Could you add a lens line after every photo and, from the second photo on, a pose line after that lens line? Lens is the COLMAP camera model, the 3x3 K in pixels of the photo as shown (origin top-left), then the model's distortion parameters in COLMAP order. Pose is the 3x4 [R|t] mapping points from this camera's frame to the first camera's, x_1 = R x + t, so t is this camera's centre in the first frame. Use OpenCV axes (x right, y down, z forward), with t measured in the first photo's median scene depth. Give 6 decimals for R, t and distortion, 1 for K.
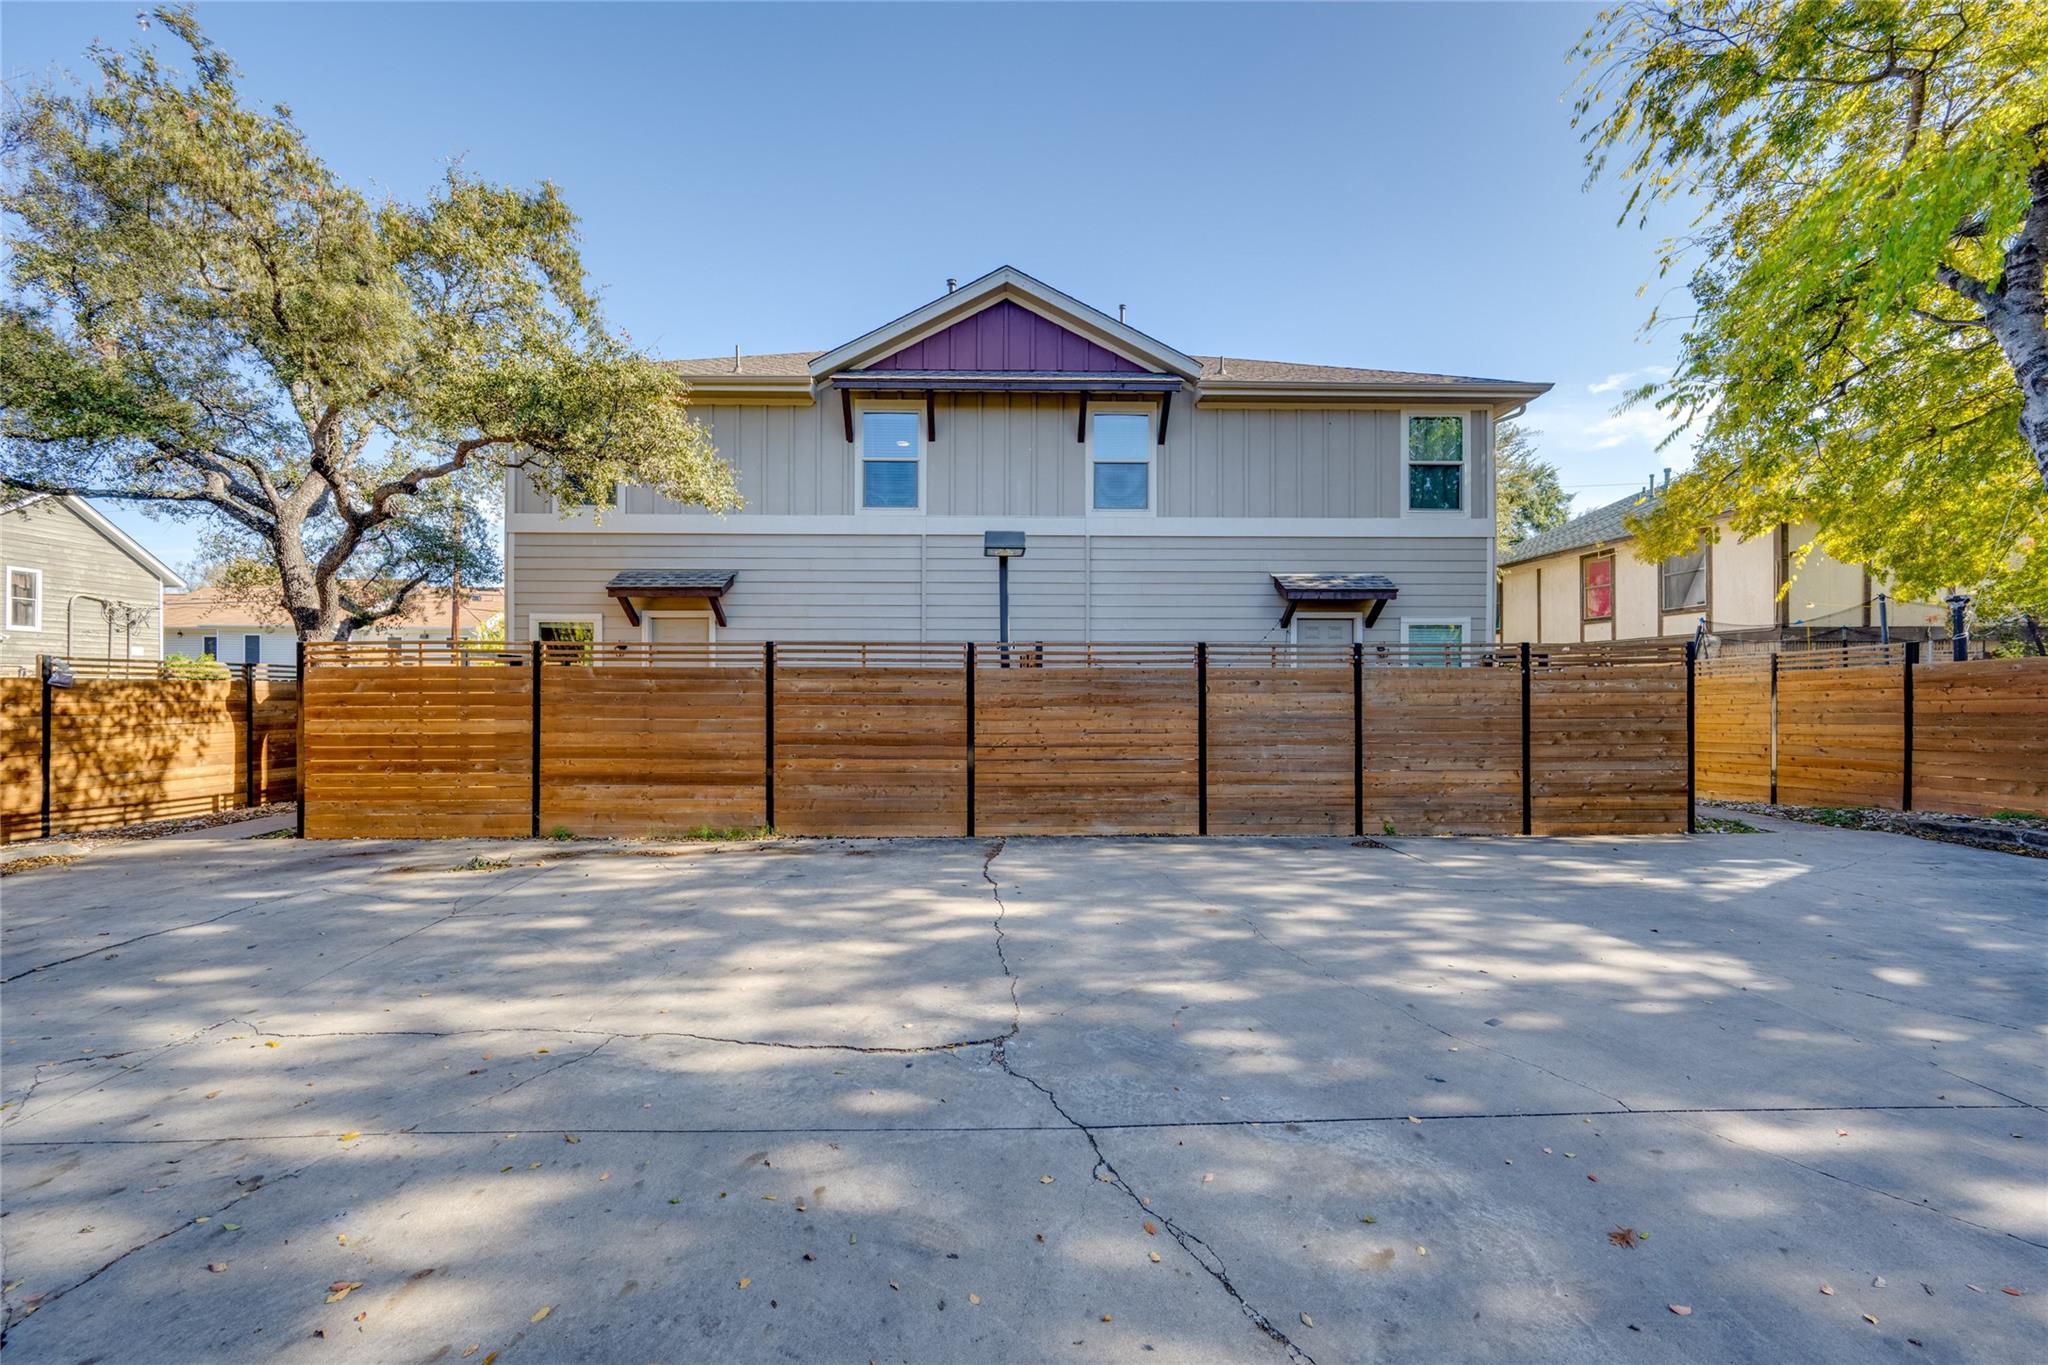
lens RADIAL K [[830.2, 0, 1015.1], [0, 830.2, 687.0], [0, 0, 1]] dist [-0.003912, 0.000822]
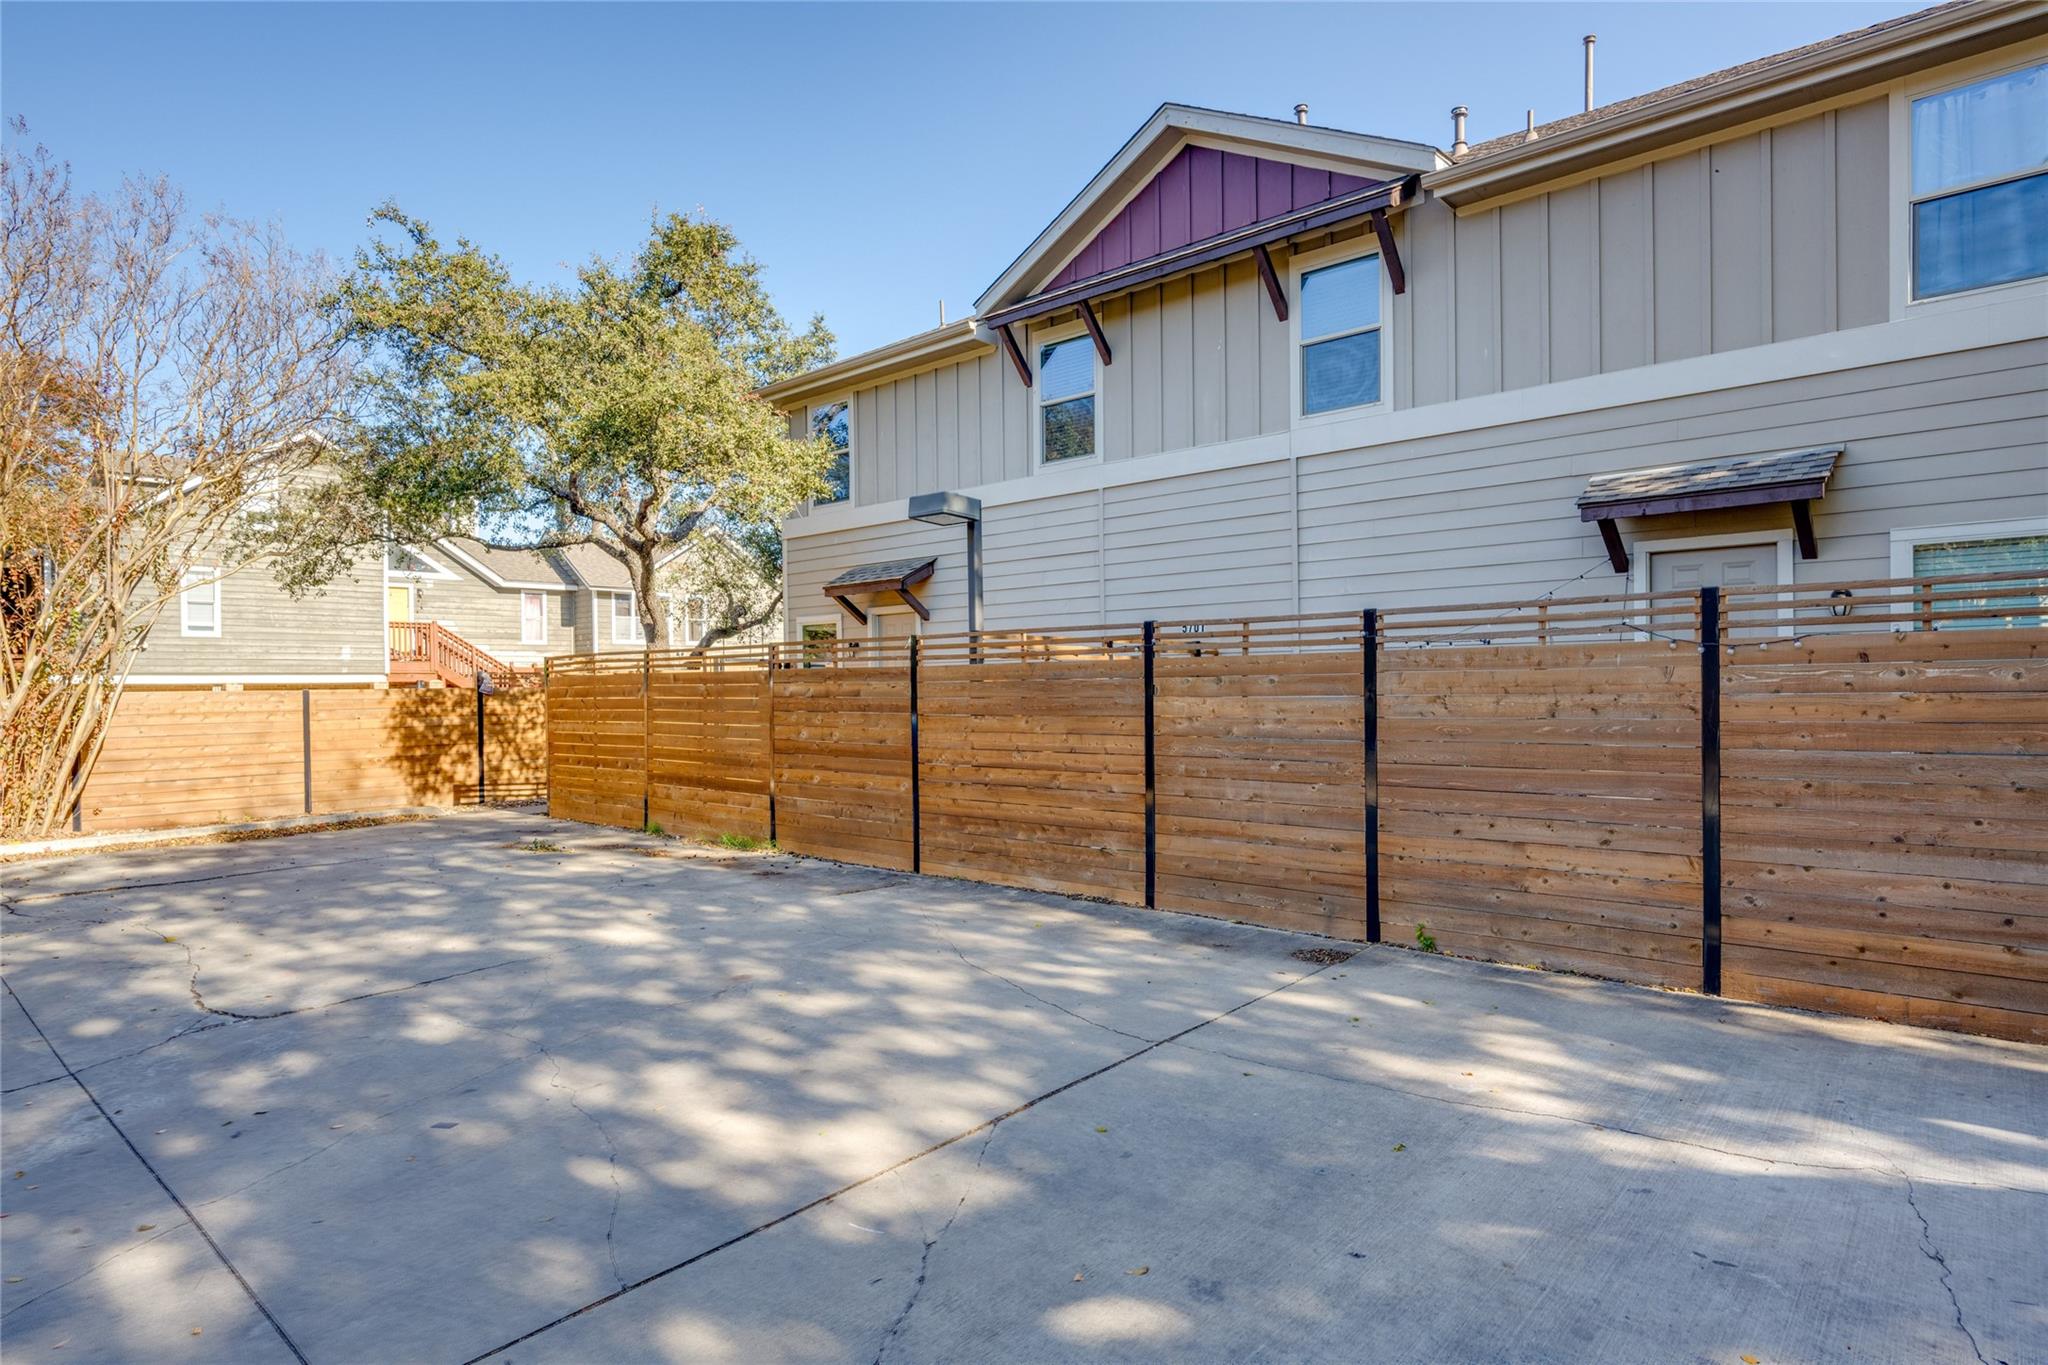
lens RADIAL K [[1115.7, 0, 1035.7], [0, 1115.7, 692.3], [0, 0, 1]] dist [-0.002267, -0.000200]
pose [[0.729456, -0.004950, -0.684010, 0.772606], [0.014470, 0.999862, 0.008196, -0.004731], [0.683875, -0.015876, 0.729427, 0.276470]]
